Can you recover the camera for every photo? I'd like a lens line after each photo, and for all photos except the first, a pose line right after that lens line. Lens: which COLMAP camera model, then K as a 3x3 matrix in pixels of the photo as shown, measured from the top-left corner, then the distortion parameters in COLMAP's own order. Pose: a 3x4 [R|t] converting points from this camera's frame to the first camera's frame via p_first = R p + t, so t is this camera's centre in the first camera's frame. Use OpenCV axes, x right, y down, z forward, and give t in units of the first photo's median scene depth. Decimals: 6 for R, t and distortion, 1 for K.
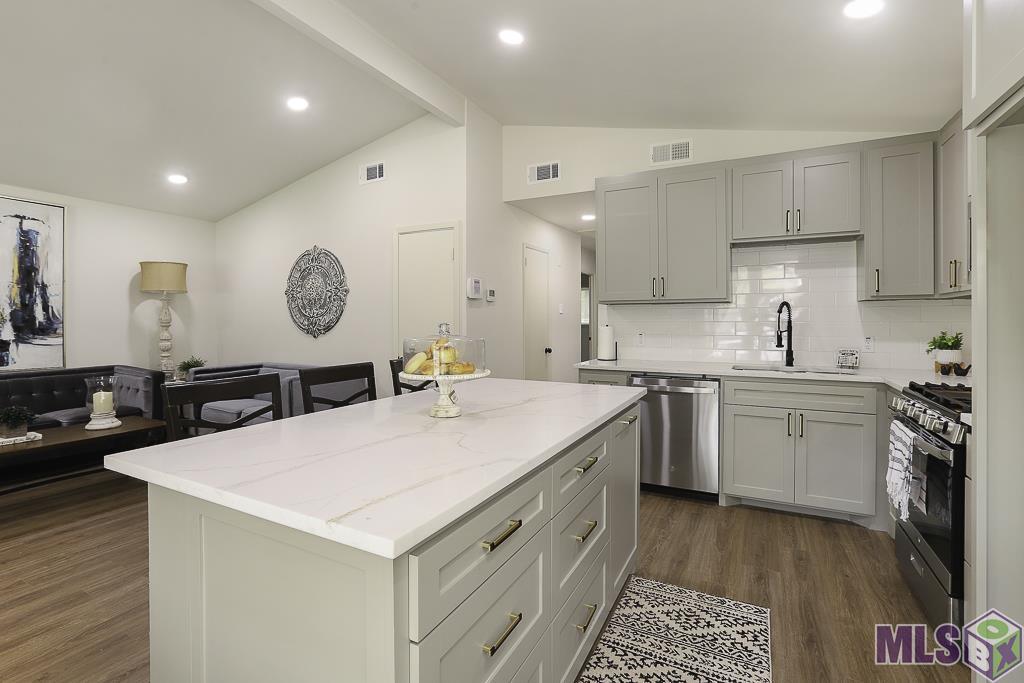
lens RADIAL K [[481.6, 0, 511.4], [0, 481.6, 325.5], [0, 0, 1]] dist [-0.038529, 0.018573]
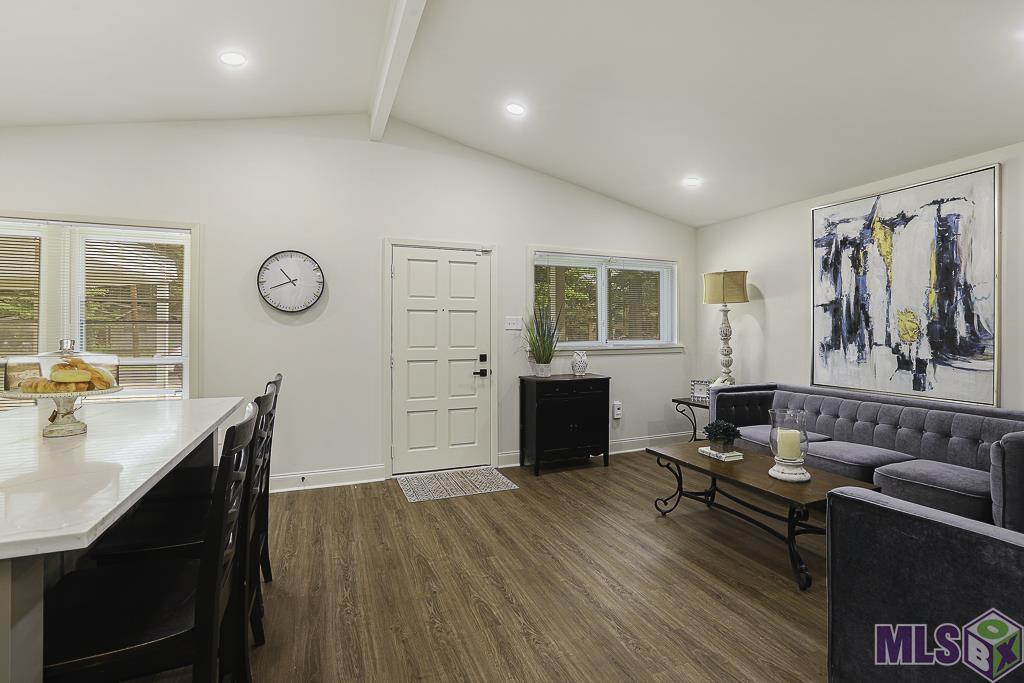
lens RADIAL K [[481.6, 0, 511.4], [0, 481.6, 325.5], [0, 0, 1]] dist [-0.038529, 0.018573]
pose [[-0.646377, -0.010033, -0.762953, 0.006616], [-0.008525, 0.999946, -0.005927, -0.015161], [0.762971, 0.002673, -0.646427, 0.937638]]
